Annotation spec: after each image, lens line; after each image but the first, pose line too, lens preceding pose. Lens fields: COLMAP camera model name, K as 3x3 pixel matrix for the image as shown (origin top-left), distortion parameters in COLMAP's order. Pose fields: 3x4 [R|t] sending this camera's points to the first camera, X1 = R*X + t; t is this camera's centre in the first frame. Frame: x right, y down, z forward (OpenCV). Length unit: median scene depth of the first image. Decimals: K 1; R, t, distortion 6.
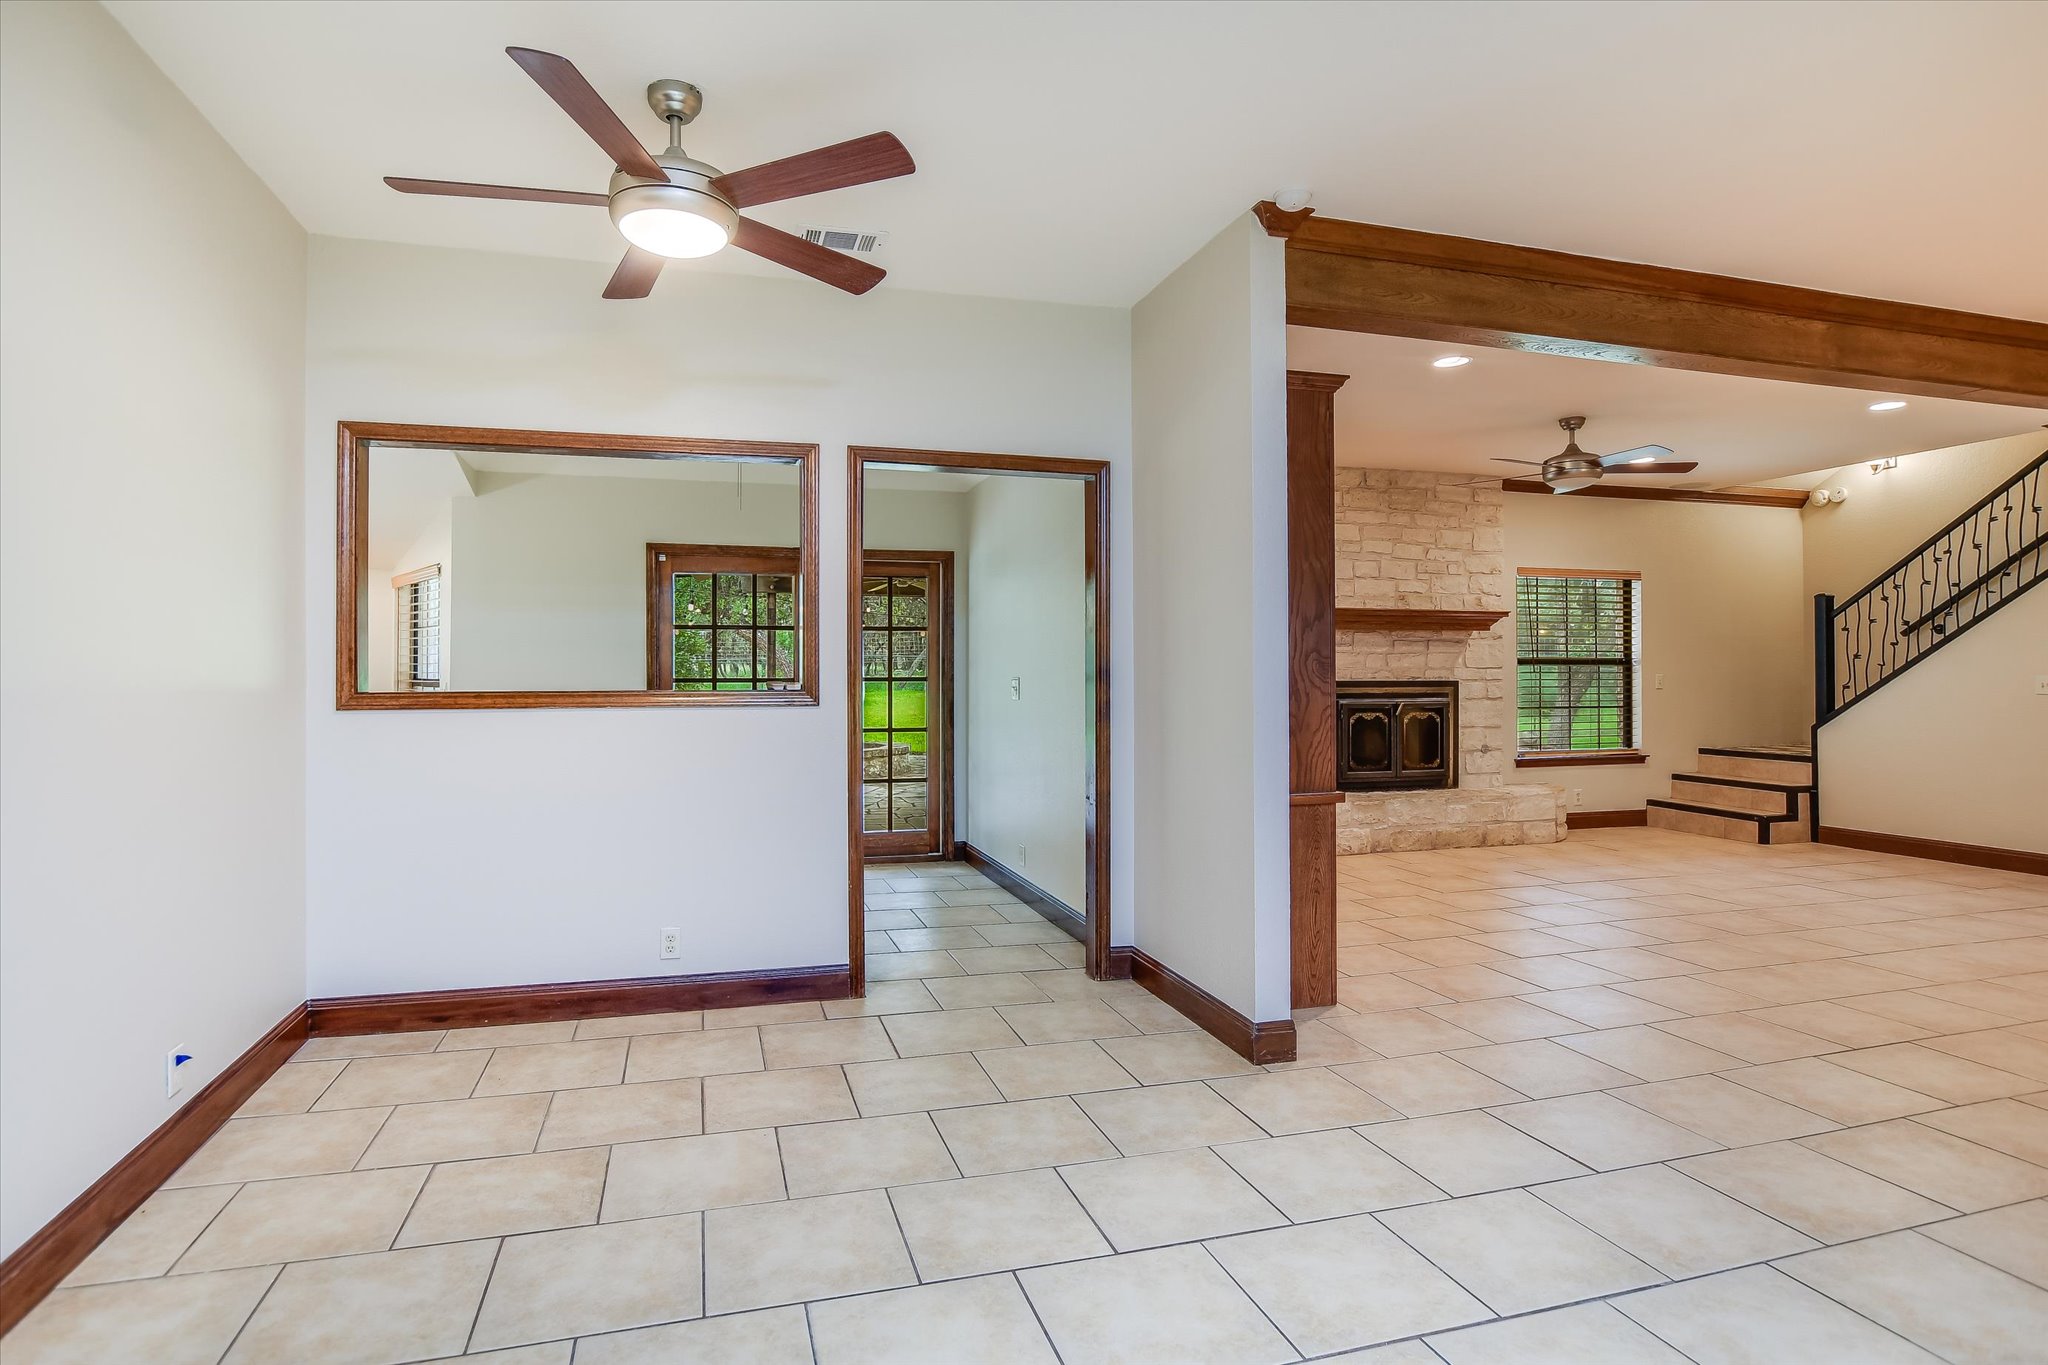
lens RADIAL K [[980.4, 0, 957.5], [0, 980.4, 667.9], [0, 0, 1]] dist [-0.002120, -0.001745]
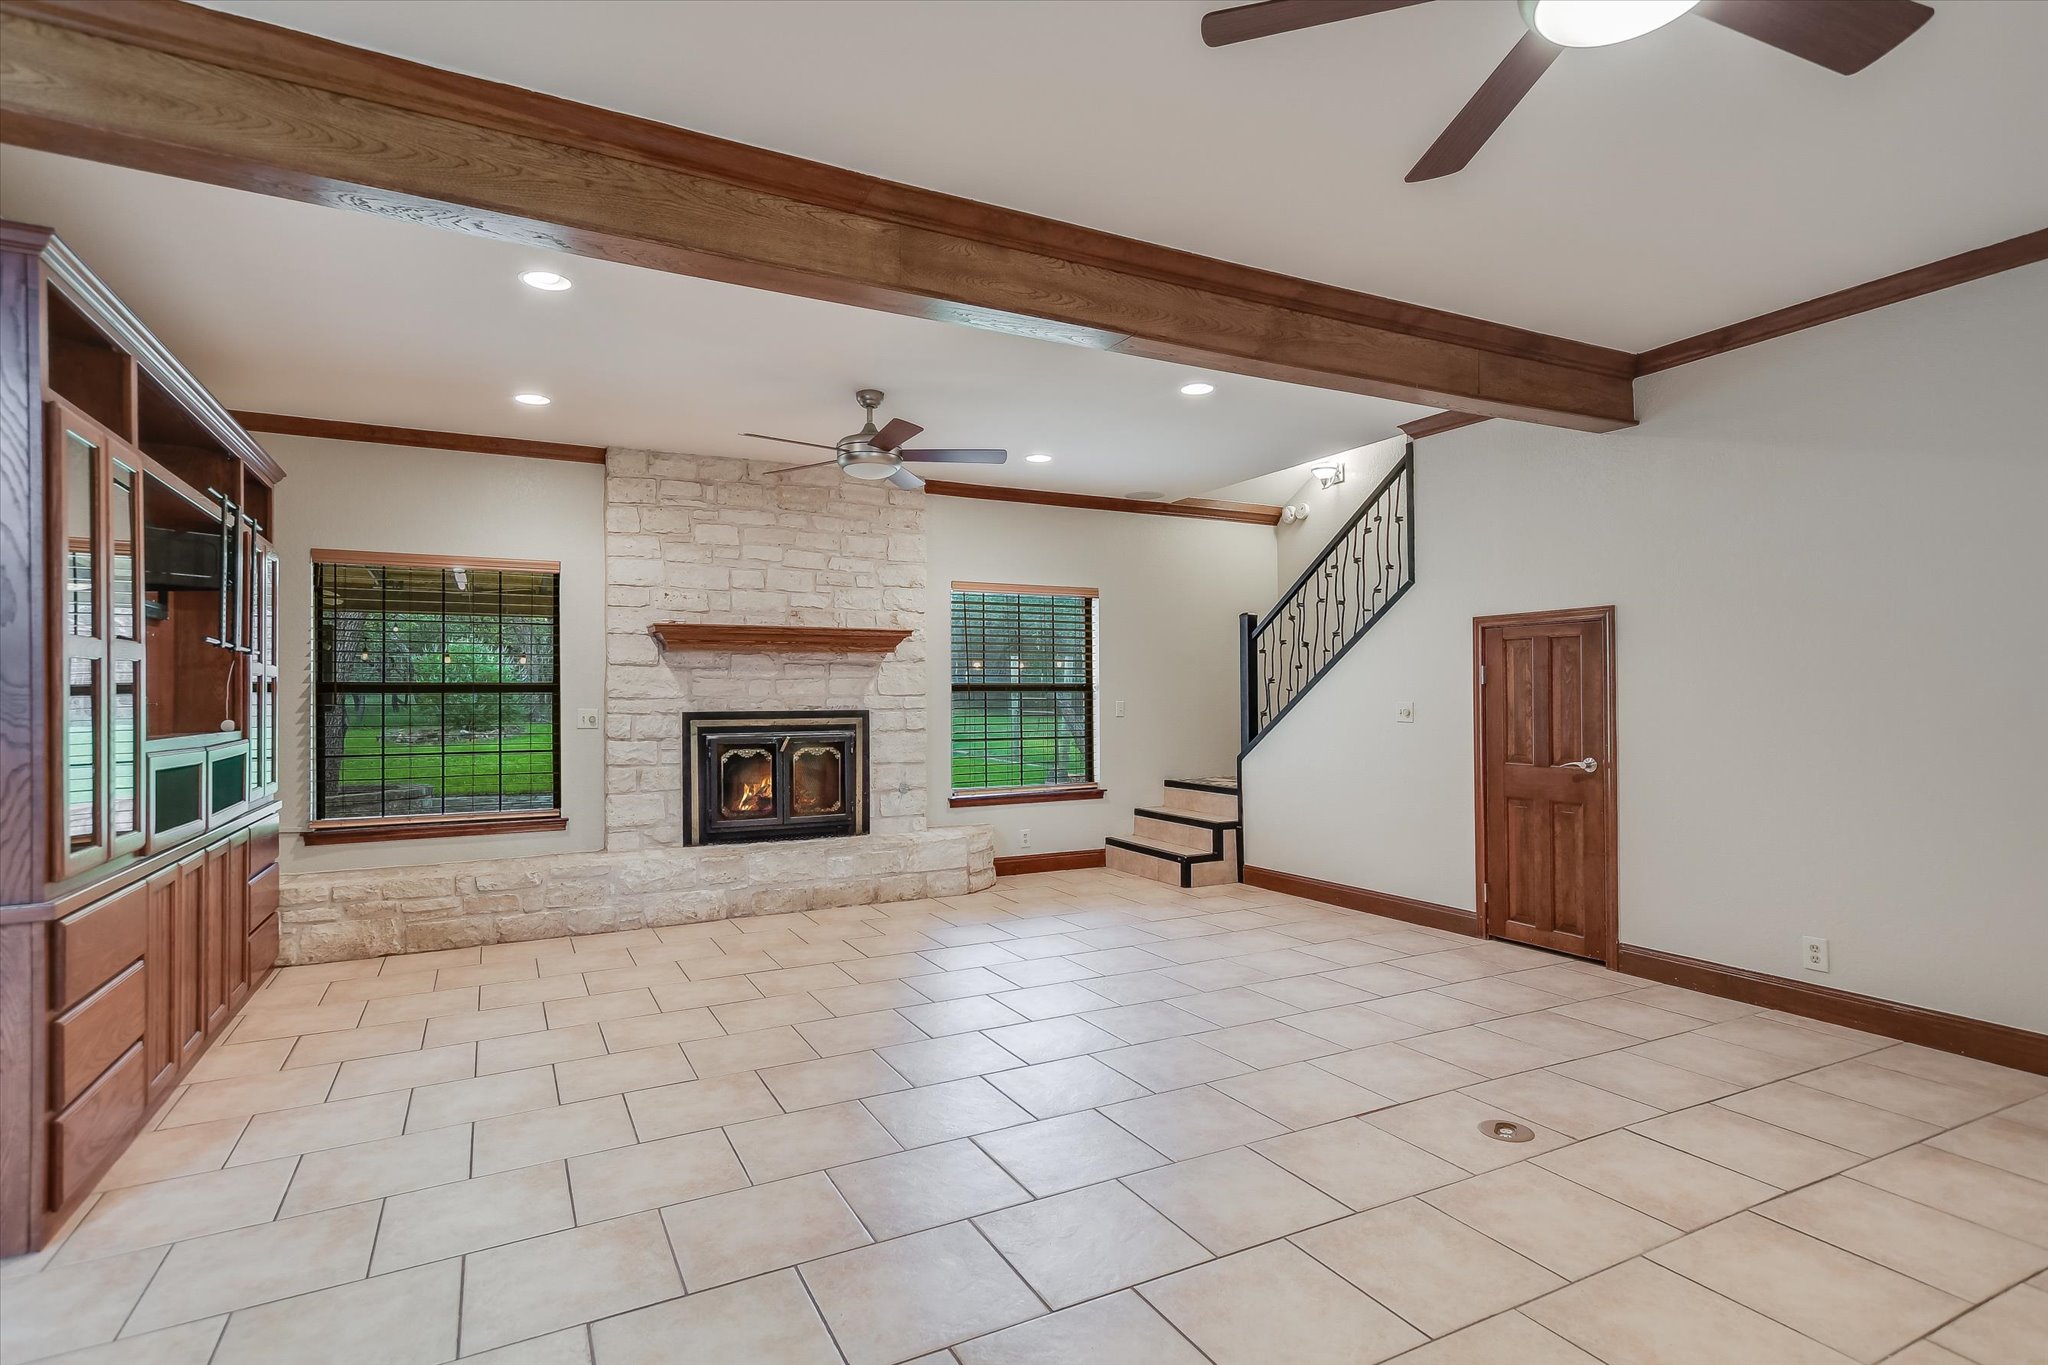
lens RADIAL K [[912.7, 0, 1034.4], [0, 912.7, 692.7], [0, 0, 1]] dist [0.008023, 0.000805]
pose [[0.984289, -0.004770, 0.176500, 0.520305], [0.005122, 0.999986, -0.001538, -0.000365], [-0.176490, 0.002418, 0.984299, 0.182102]]
